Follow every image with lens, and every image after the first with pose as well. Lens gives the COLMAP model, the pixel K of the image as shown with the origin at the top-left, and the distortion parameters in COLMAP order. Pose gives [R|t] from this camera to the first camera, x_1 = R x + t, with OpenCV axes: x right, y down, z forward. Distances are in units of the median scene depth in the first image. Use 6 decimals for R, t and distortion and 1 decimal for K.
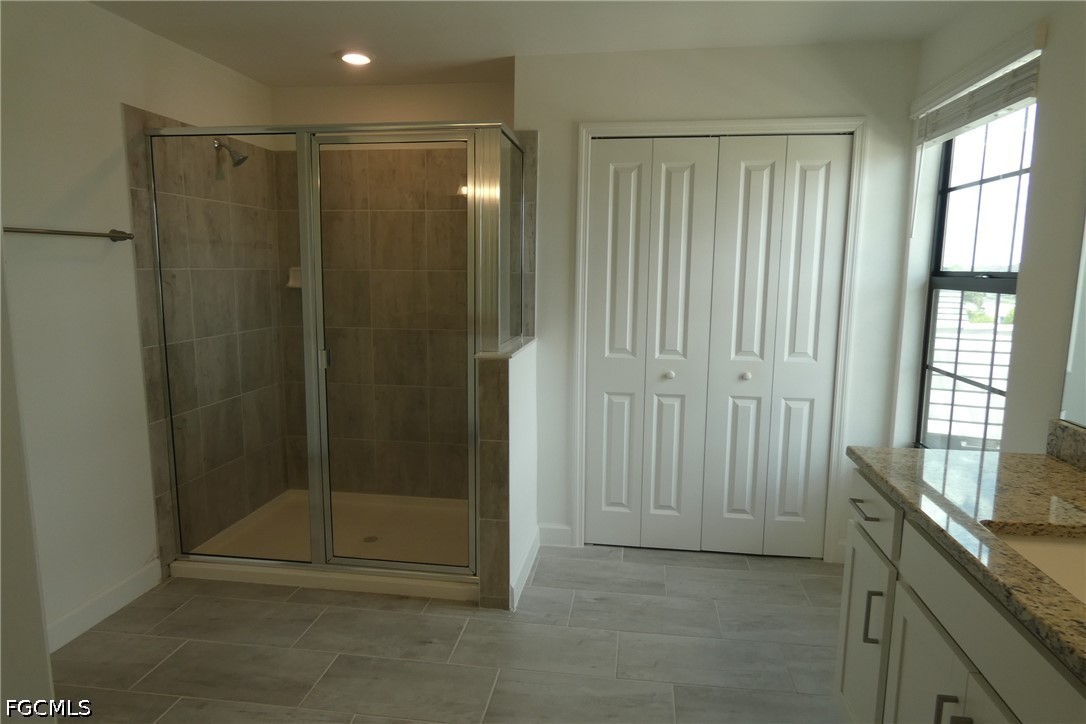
lens RADIAL K [[645.1, 0, 540.5], [0, 645.1, 359.3], [0, 0, 1]] dist [-0.016211, -0.003208]
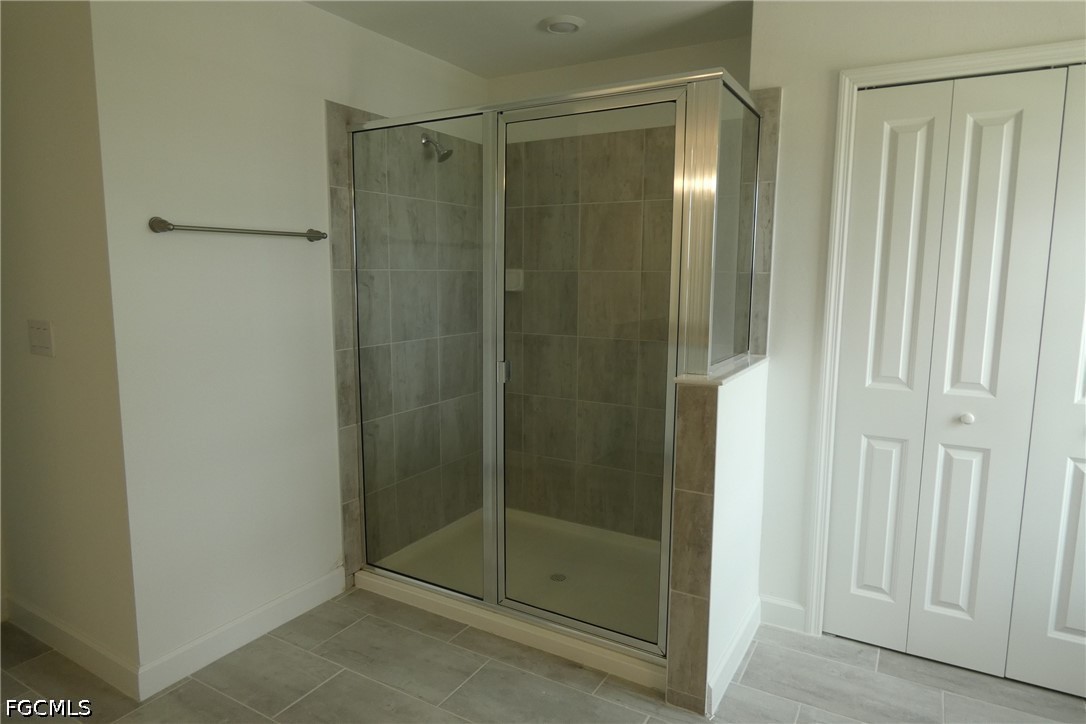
lens RADIAL K [[645.1, 0, 540.5], [0, 645.1, 359.3], [0, 0, 1]] dist [-0.016211, -0.003208]
pose [[0.925417, 0.045288, -0.376234, 0.032807], [-0.048631, 0.998817, 0.000611, -0.018134], [0.375817, 0.017731, 0.926524, 0.190139]]
